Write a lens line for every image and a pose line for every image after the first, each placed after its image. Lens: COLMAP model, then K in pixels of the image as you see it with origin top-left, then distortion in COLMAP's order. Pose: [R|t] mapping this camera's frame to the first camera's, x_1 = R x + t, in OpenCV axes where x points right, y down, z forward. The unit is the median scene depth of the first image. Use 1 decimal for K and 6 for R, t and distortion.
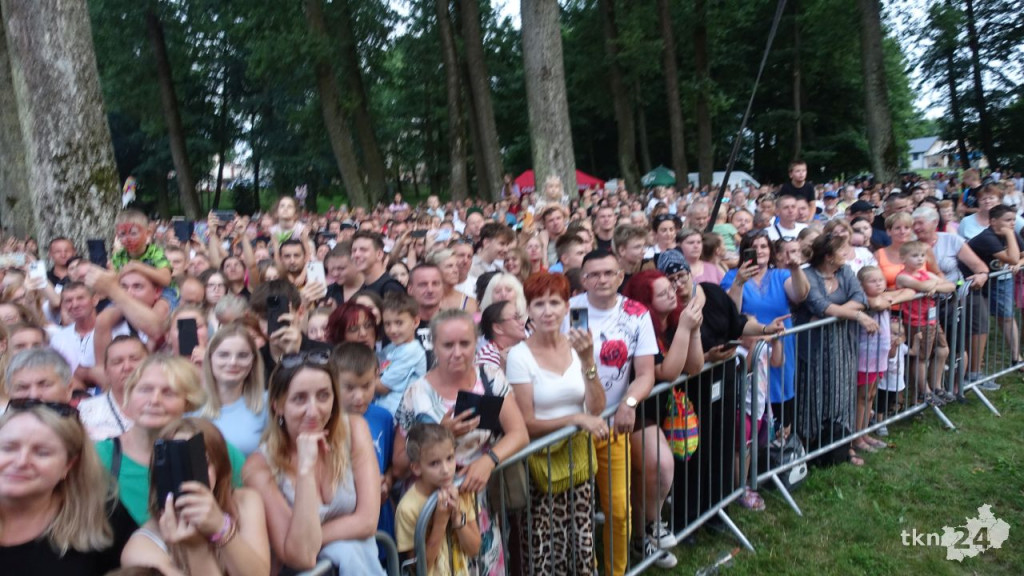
lens RADIAL K [[693.7, 0, 512.0], [0, 693.7, 288.0], [0, 0, 1]] dist [-0.001317, -0.004031]
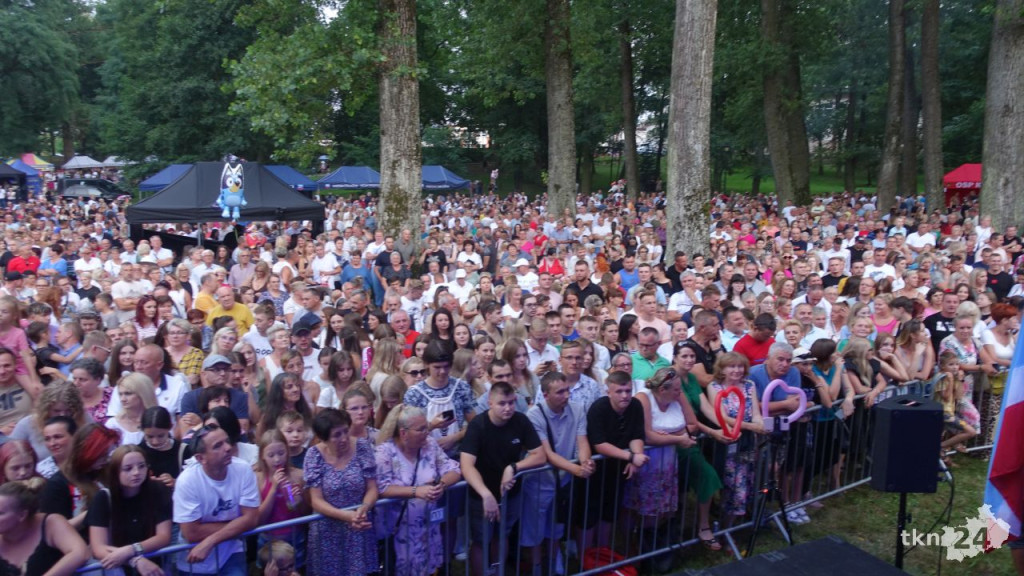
lens RADIAL K [[754.3, 0, 512.0], [0, 754.3, 288.0], [0, 0, 1]] dist [0.003145, -0.000419]
pose [[0.874184, 0.136355, -0.466058, -0.089422], [-0.117828, 0.990646, 0.068825, -0.029698], [0.471084, -0.005251, 0.882073, -0.951383]]
